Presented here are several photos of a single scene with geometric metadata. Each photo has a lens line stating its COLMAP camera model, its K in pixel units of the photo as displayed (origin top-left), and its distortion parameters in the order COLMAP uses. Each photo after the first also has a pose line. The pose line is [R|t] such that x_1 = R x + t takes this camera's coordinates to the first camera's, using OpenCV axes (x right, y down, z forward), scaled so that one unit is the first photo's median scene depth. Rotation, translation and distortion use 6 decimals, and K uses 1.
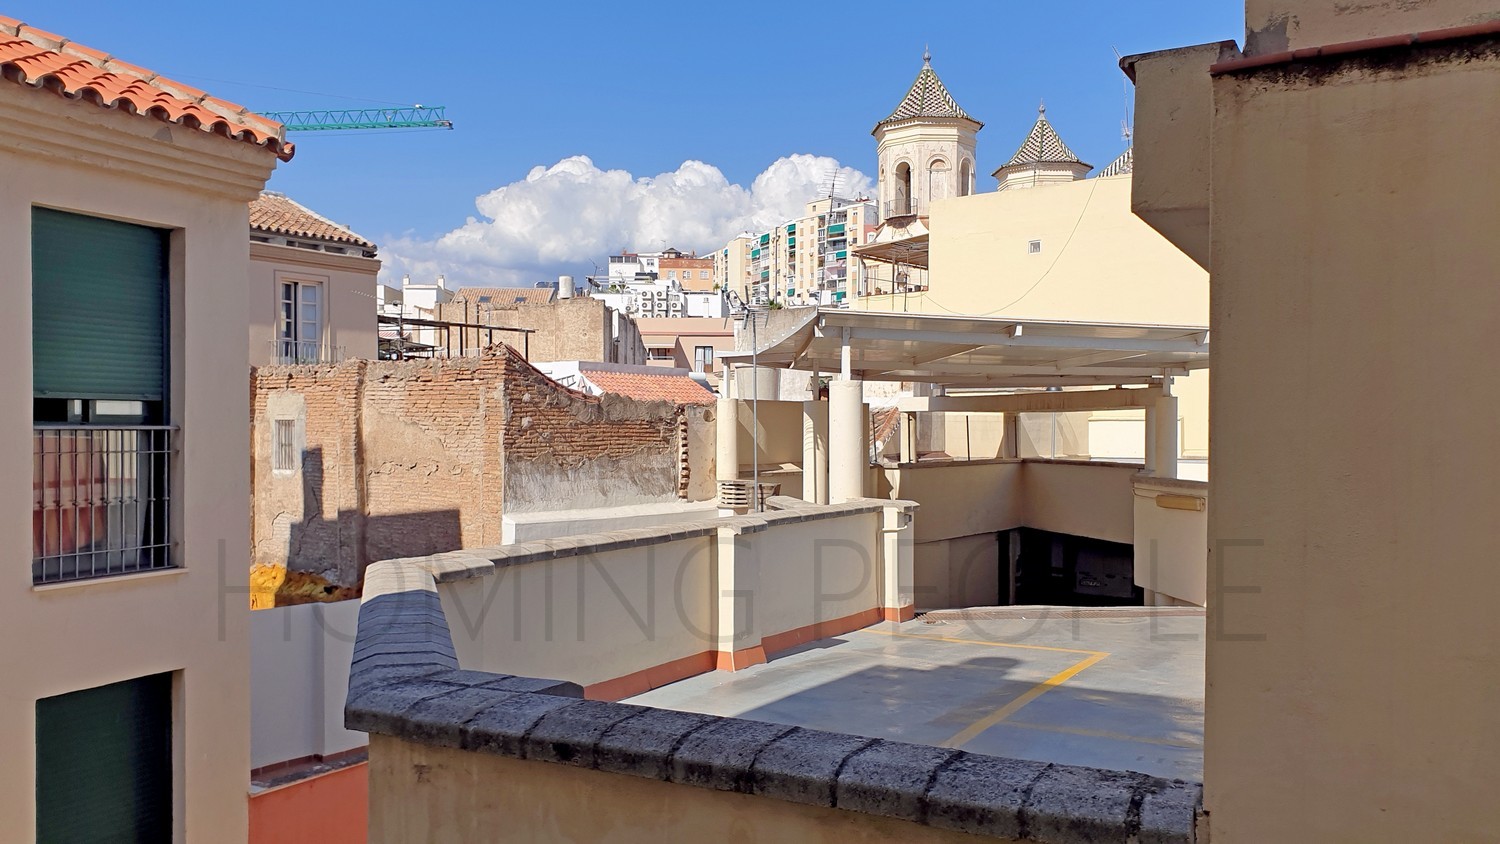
lens RADIAL K [[1169.5, 0, 743.5], [0, 1169.5, 414.8], [0, 0, 1]] dist [0.020196, -0.015217]
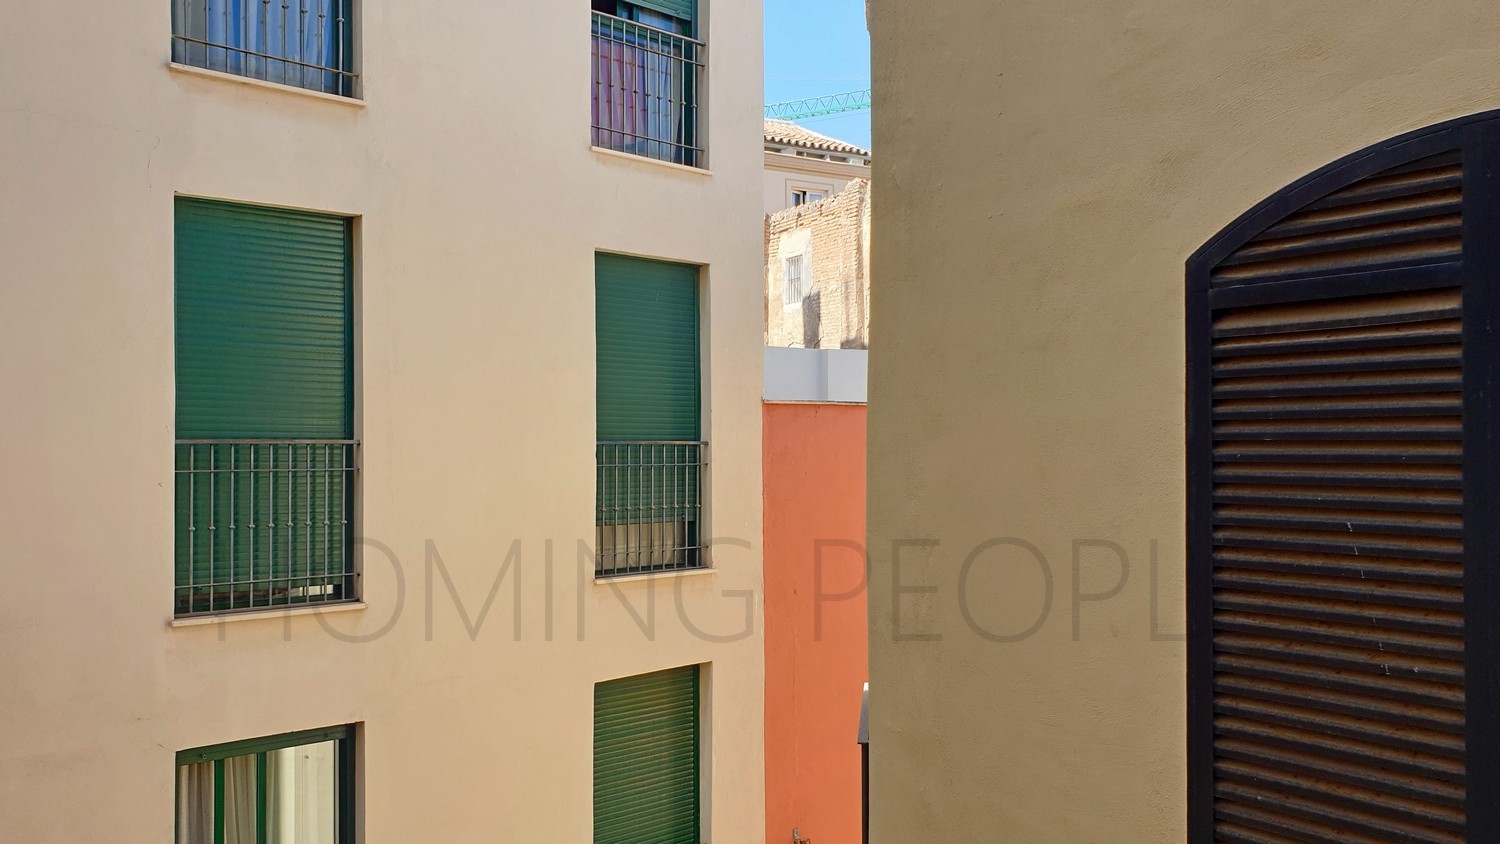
lens RADIAL K [[1169.5, 0, 748.5], [0, 1169.5, 431.3], [0, 0, 1]] dist [0.020196, -0.015217]
pose [[0.915928, -0.002118, -0.401337, -0.000024], [0.000366, 0.999990, -0.004443, 0.116037], [0.401342, 0.003923, 0.915920, 0.001867]]
